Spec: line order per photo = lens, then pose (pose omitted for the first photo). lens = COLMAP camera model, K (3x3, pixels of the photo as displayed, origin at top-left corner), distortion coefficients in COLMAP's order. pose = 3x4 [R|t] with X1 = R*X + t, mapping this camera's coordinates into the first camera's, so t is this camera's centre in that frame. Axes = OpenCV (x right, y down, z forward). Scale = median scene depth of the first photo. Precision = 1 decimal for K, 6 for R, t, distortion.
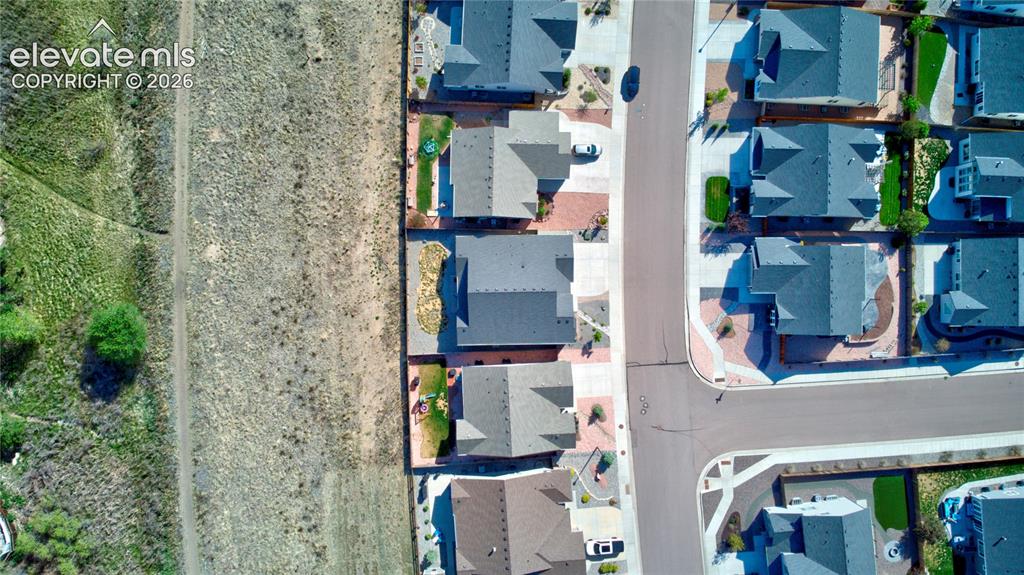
lens RADIAL K [[744.4, 0, 512.0], [0, 744.4, 287.5], [0, 0, 1]] dist [0.169870, -0.347008]
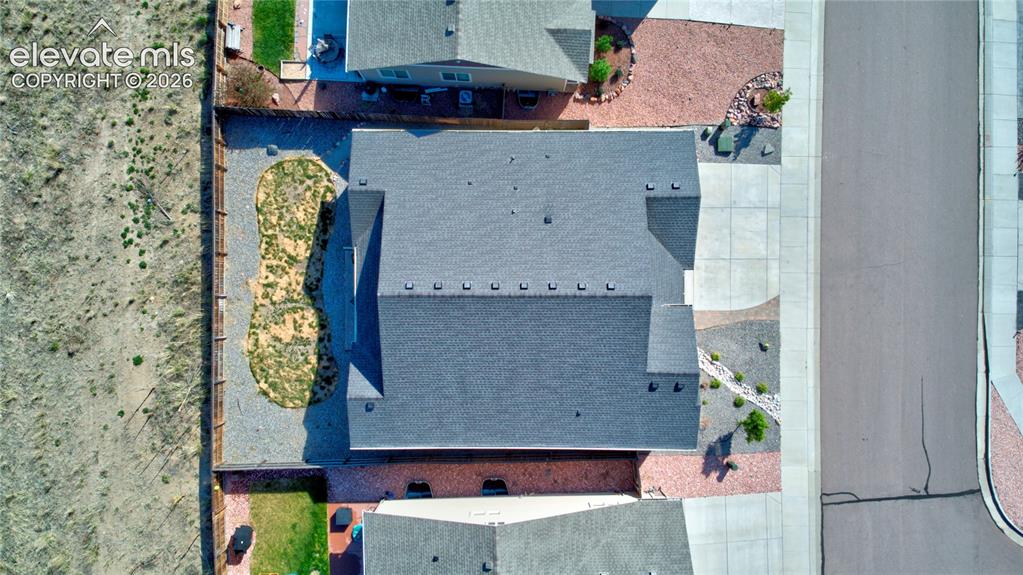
lens RADIAL K [[743.7, 0, 511.5], [0, 743.7, 287.5], [0, 0, 1]] dist [0.169870, -0.347008]
pose [[0.999849, 0.017323, 0.001269, -0.001553], [-0.017307, 0.999785, -0.011451, 0.006619], [-0.001467, 0.011427, 0.999934, 0.636070]]
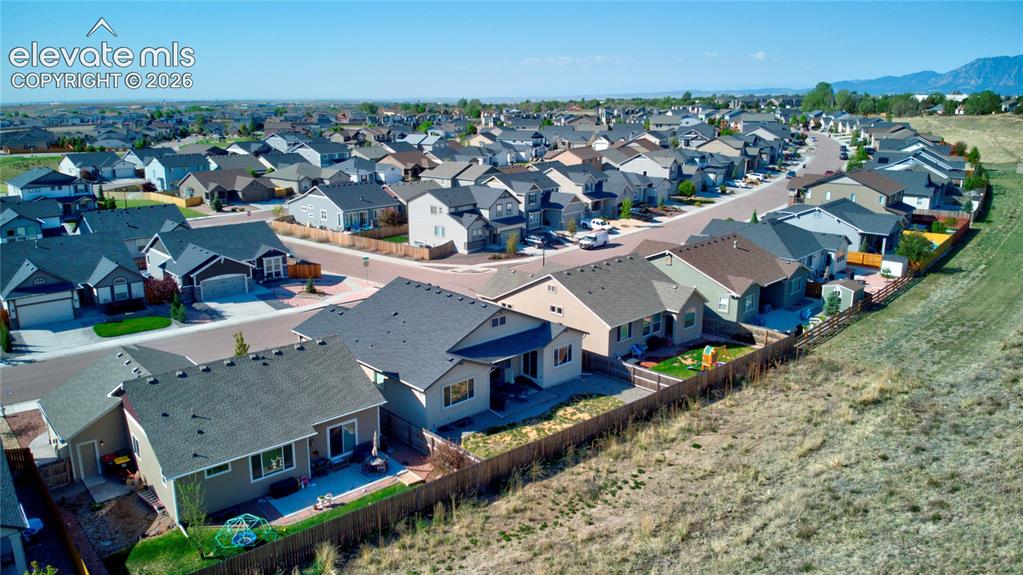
lens RADIAL K [[742.6, 0, 504.1], [0, 742.6, 276.9], [0, 0, 1]] dist [0.235282, -0.491492]
pose [[-0.664867, -0.159791, 0.729670, -0.399148], [0.746790, -0.163138, 0.644741, -0.291891], [0.016013, 0.973577, 0.227796, 0.814497]]
